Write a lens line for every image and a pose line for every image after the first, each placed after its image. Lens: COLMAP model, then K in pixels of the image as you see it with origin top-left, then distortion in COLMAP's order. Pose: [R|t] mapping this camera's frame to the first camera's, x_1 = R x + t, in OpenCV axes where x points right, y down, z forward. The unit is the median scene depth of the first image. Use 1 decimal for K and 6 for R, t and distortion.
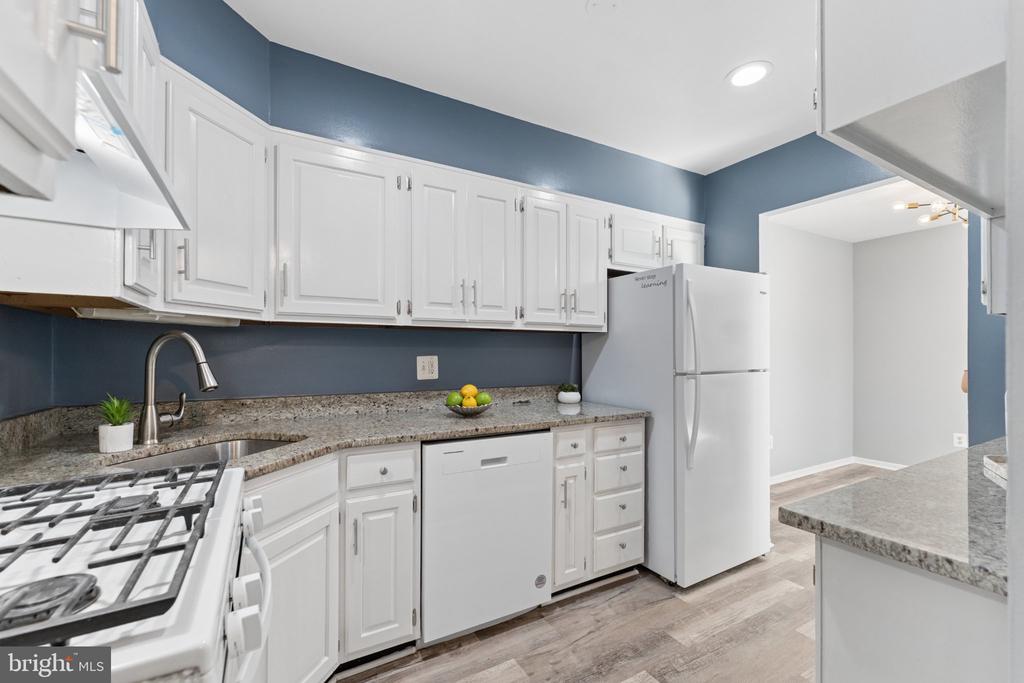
lens RADIAL K [[435.4, 0, 503.1], [0, 435.4, 354.0], [0, 0, 1]] dist [0.001266, -0.000129]
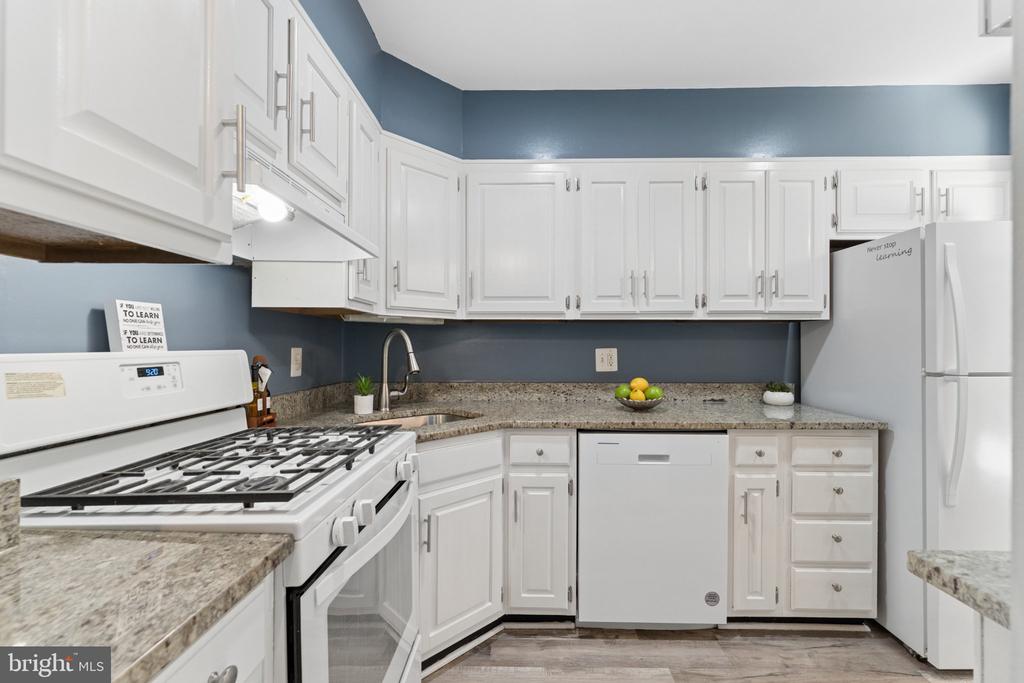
lens RADIAL K [[435.4, 0, 505.5], [0, 435.4, 349.3], [0, 0, 1]] dist [0.001266, -0.000129]
pose [[0.857524, 0.002359, -0.514438, 0.180492], [-0.001560, 0.999997, 0.001986, 0.004901], [0.514441, -0.000901, 0.857525, 0.007301]]
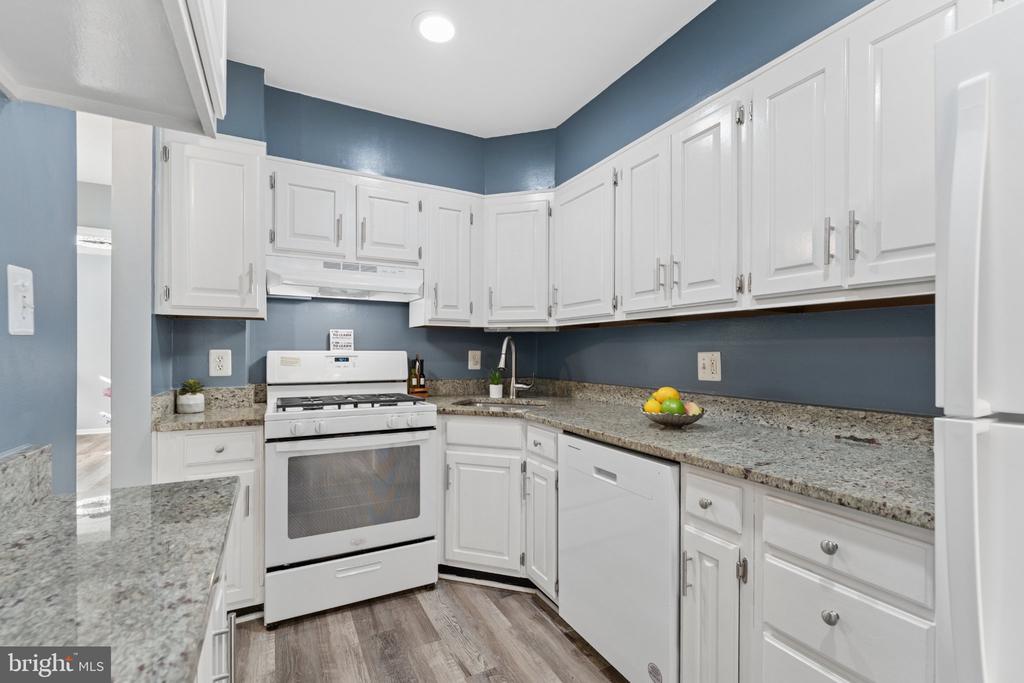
lens RADIAL K [[435.4, 0, 499.7], [0, 435.4, 355.7], [0, 0, 1]] dist [0.001266, -0.000129]
pose [[-0.030027, 0.009712, -0.999502, 0.791369], [-0.007736, 0.999921, 0.009949, 0.007309], [0.999519, 0.008031, -0.029949, 0.772618]]
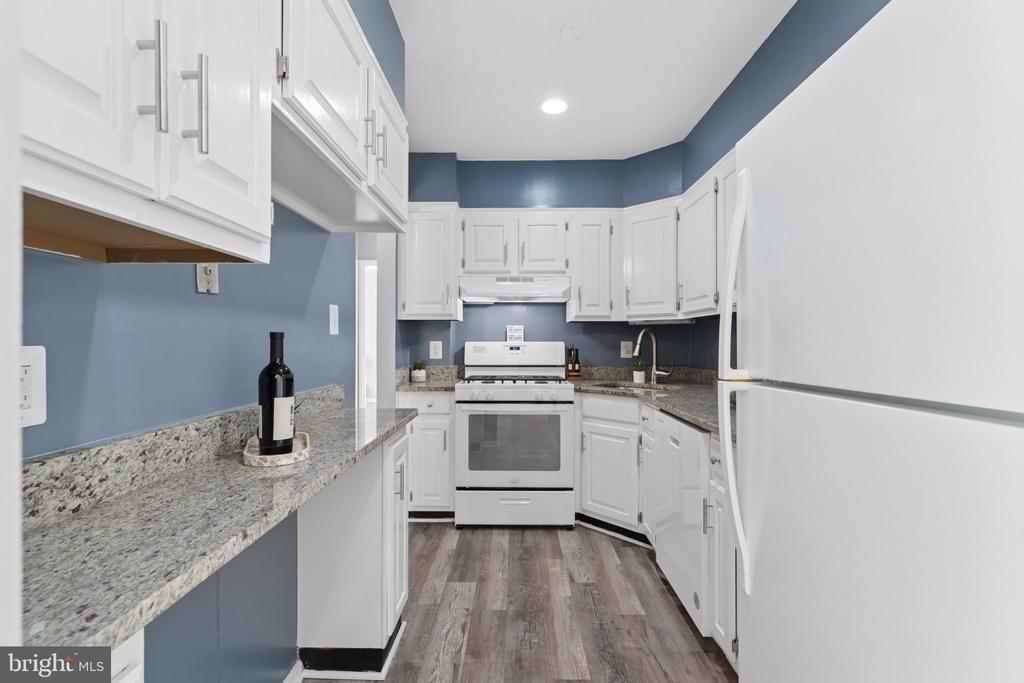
lens RADIAL K [[454.9, 0, 511.7], [0, 454.9, 347.4], [0, 0, 1]] dist [0.014778, -0.000116]
pose [[-0.494991, 0.009703, -0.868844, 1.069158], [-0.004612, 0.999894, 0.013794, 0.006888], [0.868886, 0.010835, -0.494894, 1.142856]]
